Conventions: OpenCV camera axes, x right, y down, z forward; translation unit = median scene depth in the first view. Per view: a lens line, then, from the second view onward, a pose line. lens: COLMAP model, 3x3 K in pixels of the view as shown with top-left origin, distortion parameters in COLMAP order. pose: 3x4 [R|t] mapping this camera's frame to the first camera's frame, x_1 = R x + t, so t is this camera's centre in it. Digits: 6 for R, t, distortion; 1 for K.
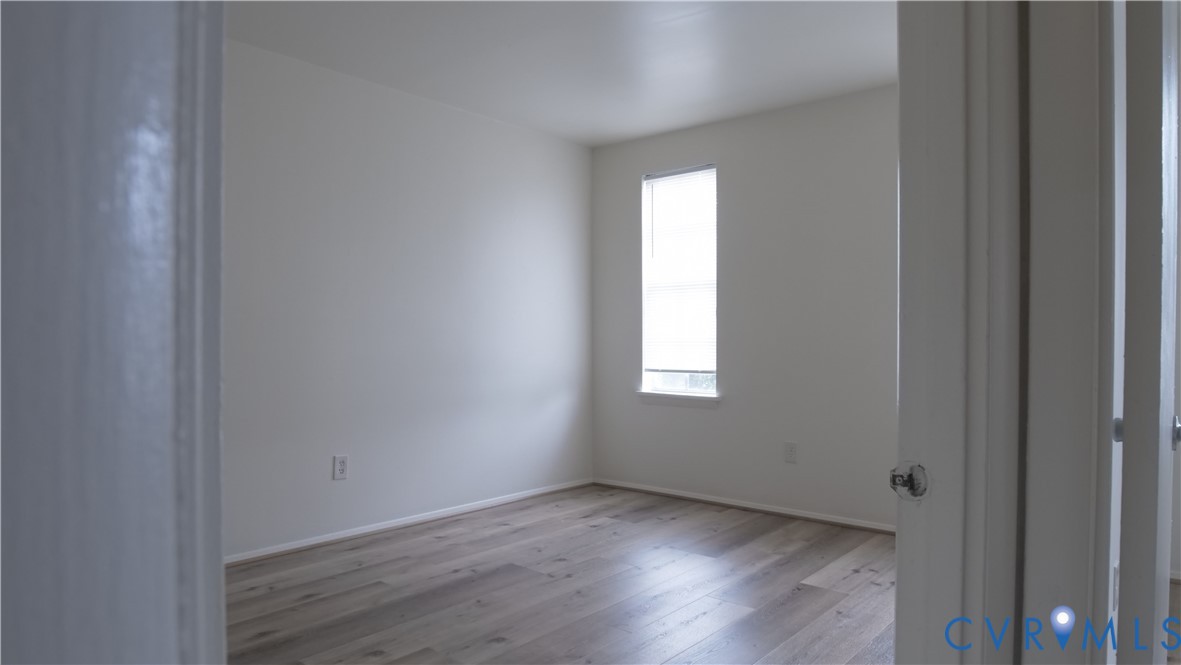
lens RADIAL K [[714.0, 0, 593.3], [0, 714.0, 338.7], [0, 0, 1]] dist [-0.013989, 0.000976]
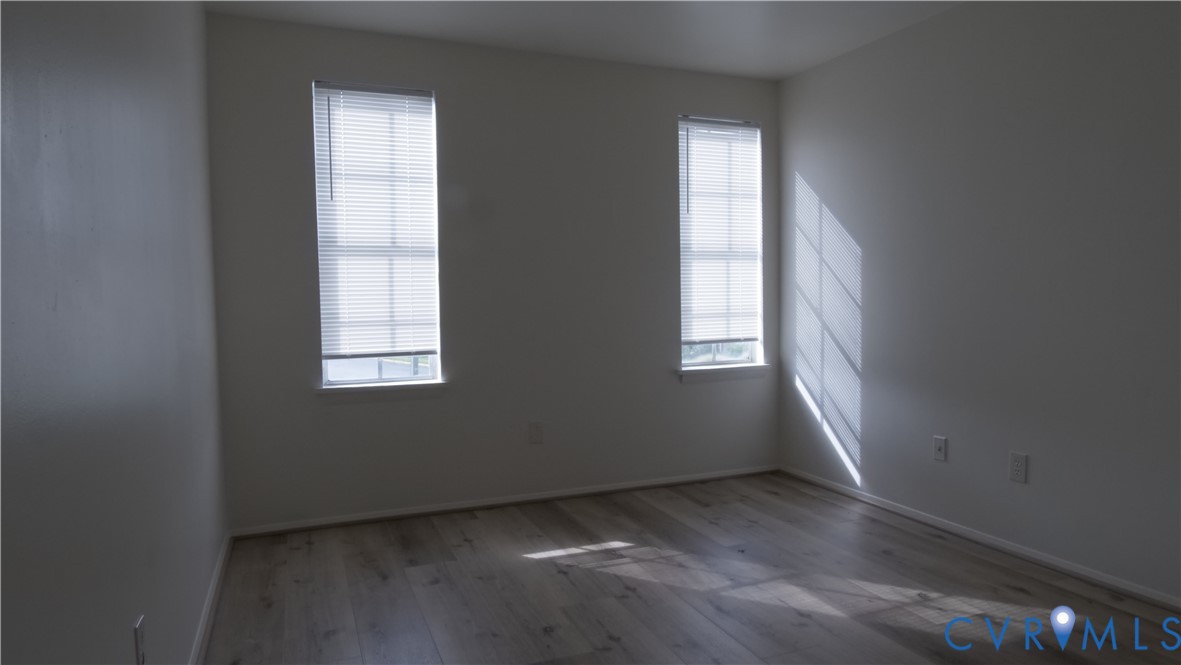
lens RADIAL K [[714.0, 0, 593.3], [0, 714.0, 338.7], [0, 0, 1]] dist [-0.013989, 0.000976]
pose [[0.447219, -0.053938, 0.892797, -0.683511], [0.007223, 0.998365, 0.056698, -0.019474], [-0.894395, -0.018907, 0.446877, 0.692379]]
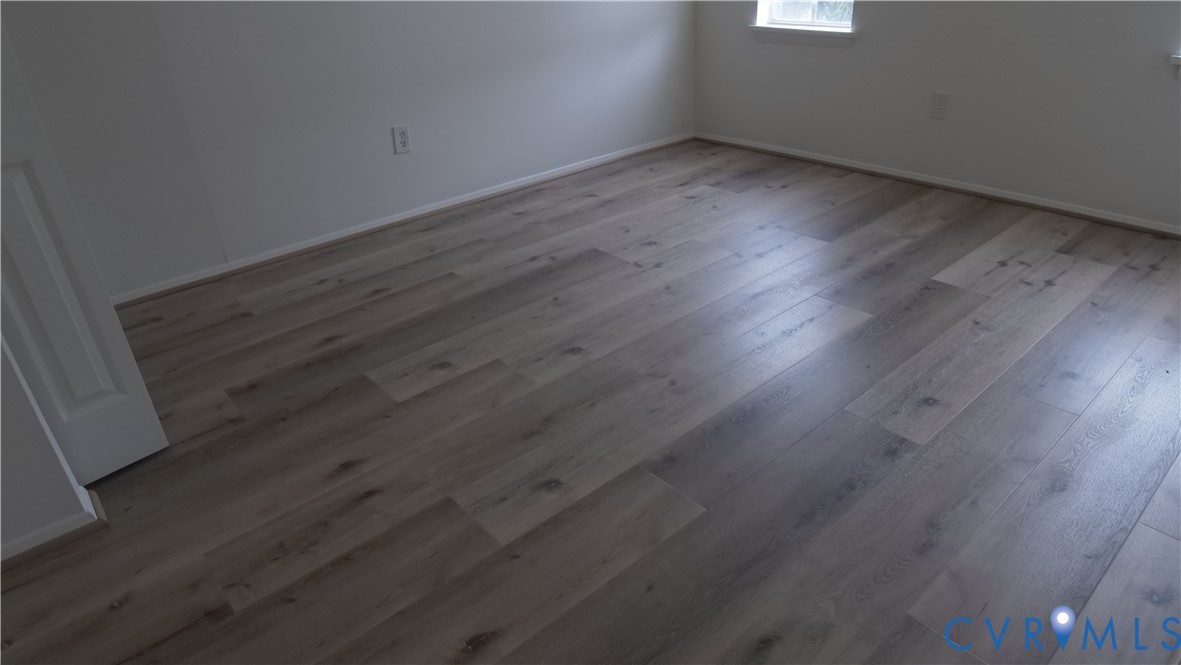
lens RADIAL K [[714.1, 0, 592.0], [0, 714.1, 328.9], [0, 0, 1]] dist [-0.033139, 0.000748]
pose [[0.988679, 0.024207, -0.148080, 0.017896], [0.049997, 0.877353, 0.477234, -0.025890], [0.141471, -0.479235, 0.866210, 0.180379]]
